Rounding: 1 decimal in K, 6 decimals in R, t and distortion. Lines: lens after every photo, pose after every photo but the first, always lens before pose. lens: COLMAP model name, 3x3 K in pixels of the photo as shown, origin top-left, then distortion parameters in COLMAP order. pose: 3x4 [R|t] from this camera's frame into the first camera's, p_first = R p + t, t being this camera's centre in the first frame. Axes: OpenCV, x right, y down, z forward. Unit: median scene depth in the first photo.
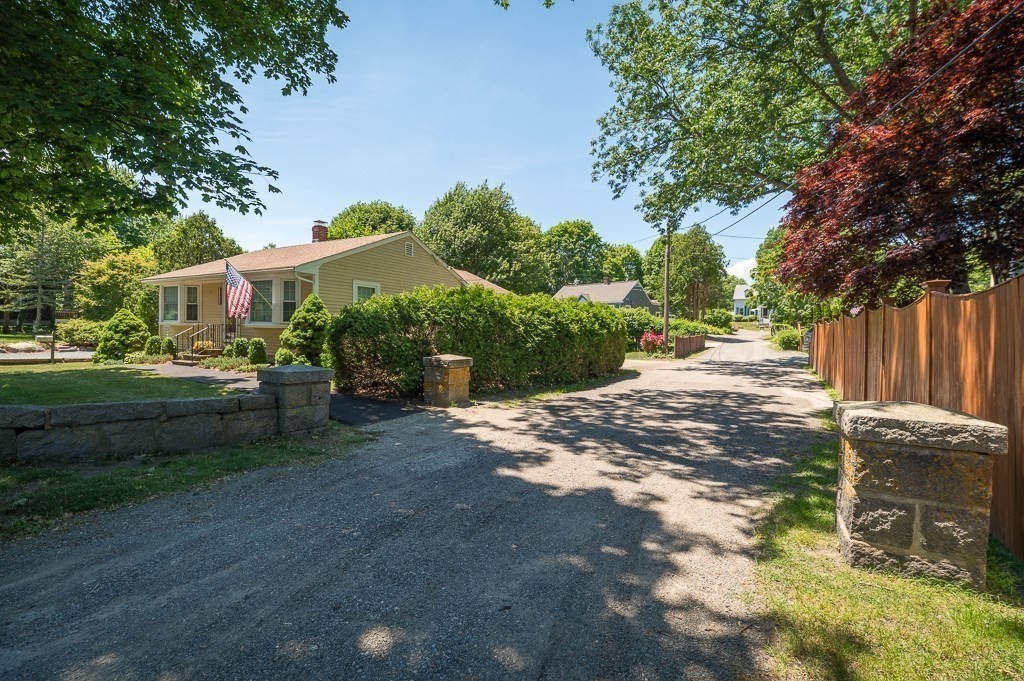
lens RADIAL K [[442.8, 0, 515.5], [0, 442.8, 332.5], [0, 0, 1]] dist [-0.002334, -0.000298]
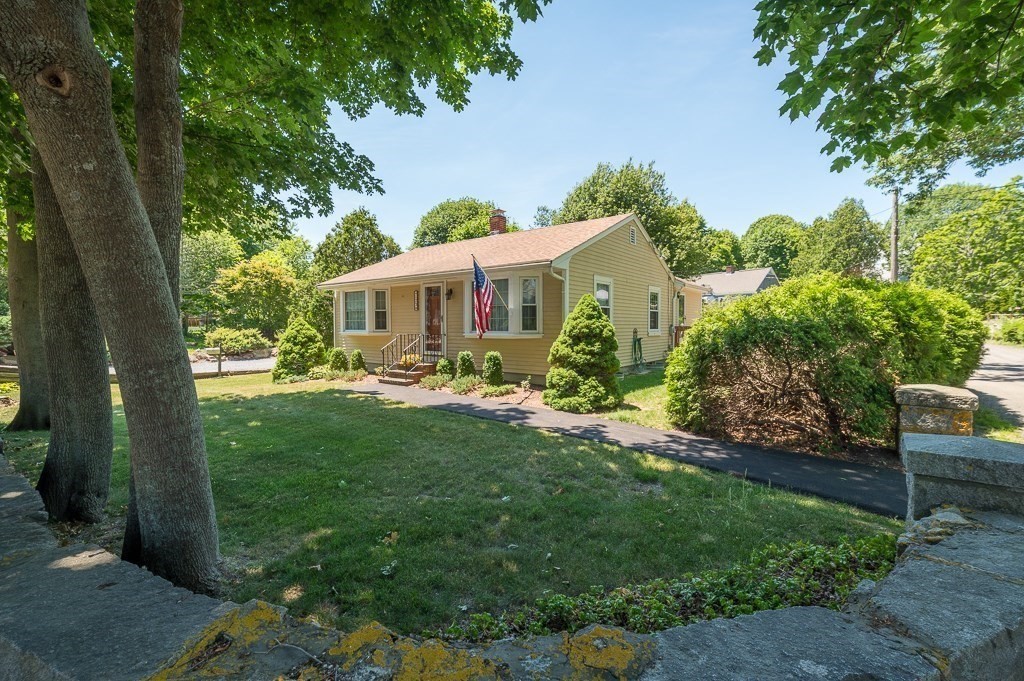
lens RADIAL K [[446.5, 0, 516.9], [0, 446.5, 330.1], [0, 0, 1]] dist [-0.004015, -0.000260]
pose [[0.991507, -0.022231, -0.128141, -0.355598], [0.022873, 0.999732, 0.003538, -0.023431], [0.128028, -0.006439, 0.991750, 0.164503]]
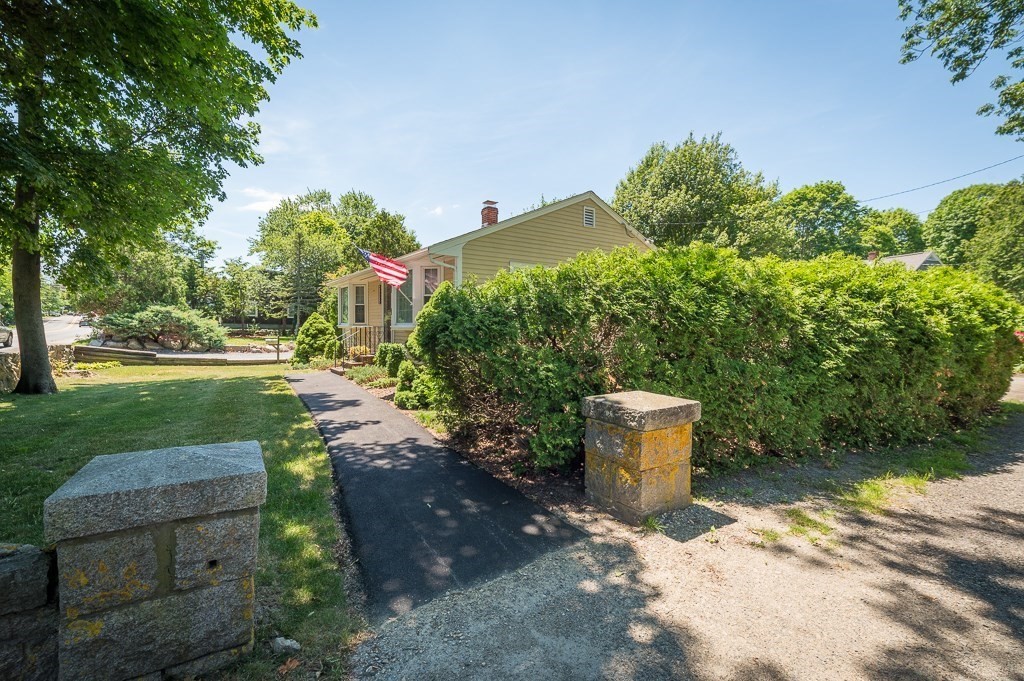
lens RADIAL K [[442.8, 0, 515.5], [0, 442.8, 332.5], [0, 0, 1]] dist [-0.002334, -0.000298]
pose [[0.902158, -0.010060, -0.431287, -0.041890], [0.012923, 0.999910, 0.003709, -0.006059], [0.431211, -0.008919, 0.902207, 0.309829]]
